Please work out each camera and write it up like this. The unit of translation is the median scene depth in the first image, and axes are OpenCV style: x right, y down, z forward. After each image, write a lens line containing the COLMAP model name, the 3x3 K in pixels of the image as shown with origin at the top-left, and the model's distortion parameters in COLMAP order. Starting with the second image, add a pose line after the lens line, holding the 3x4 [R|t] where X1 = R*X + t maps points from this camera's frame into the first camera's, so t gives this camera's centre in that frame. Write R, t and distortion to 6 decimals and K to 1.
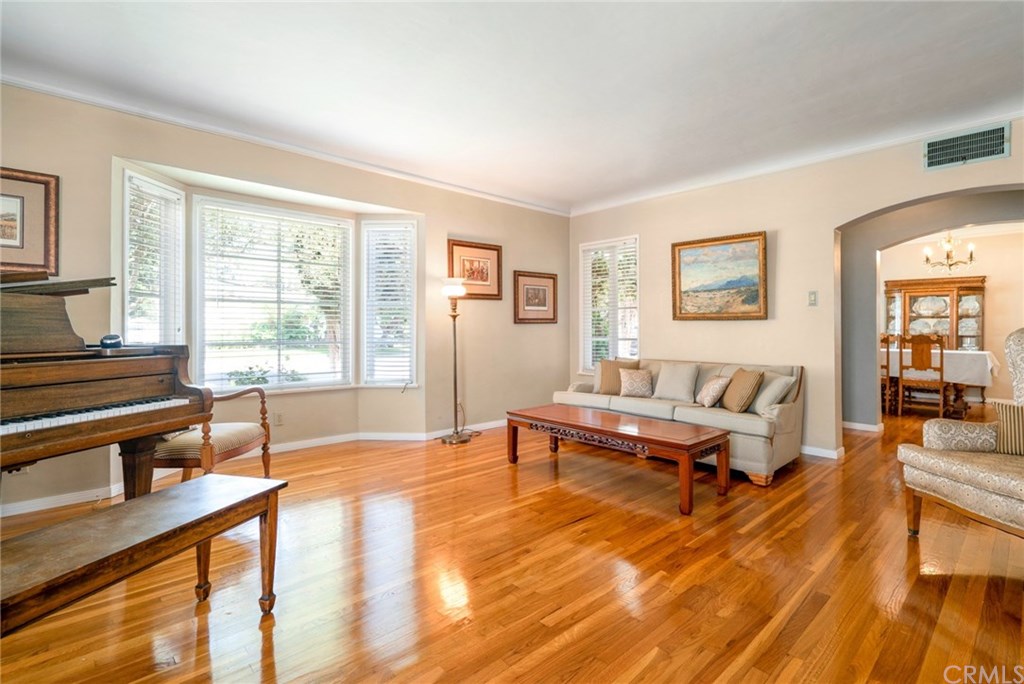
lens RADIAL K [[480.3, 0, 517.1], [0, 480.3, 325.3], [0, 0, 1]] dist [-0.001183, 0.000125]
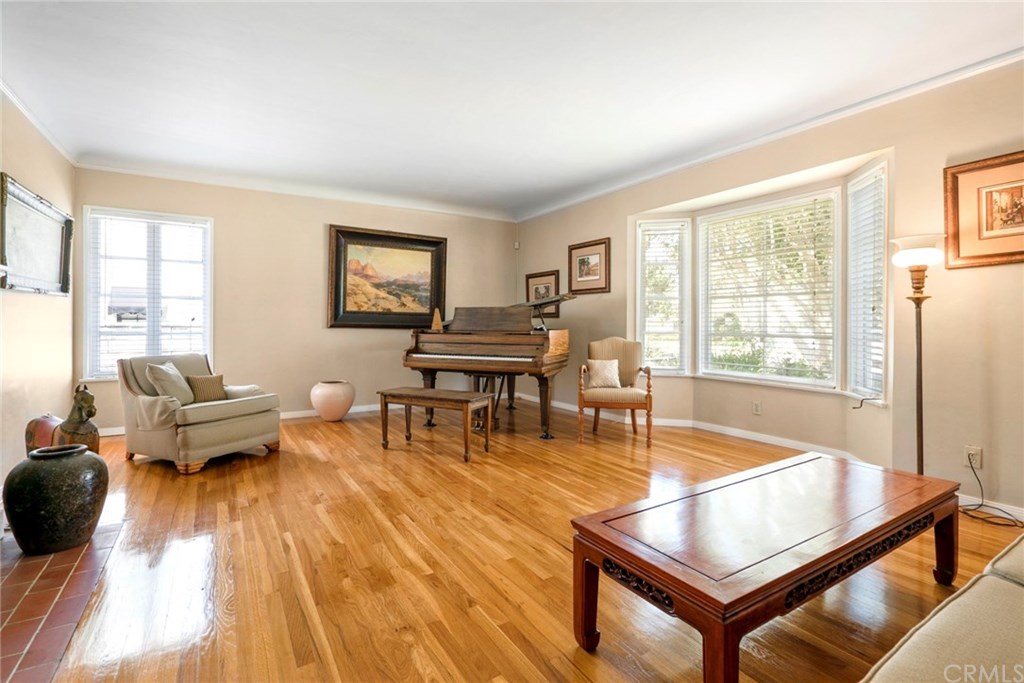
lens RADIAL K [[480.3, 0, 517.1], [0, 480.3, 324.8], [0, 0, 1]] dist [-0.001183, 0.000125]
pose [[-0.187977, 0.003994, -0.982165, 0.803467], [0.007327, 0.999970, 0.002664, 0.010205], [0.982146, -0.006696, -0.188001, 0.896531]]
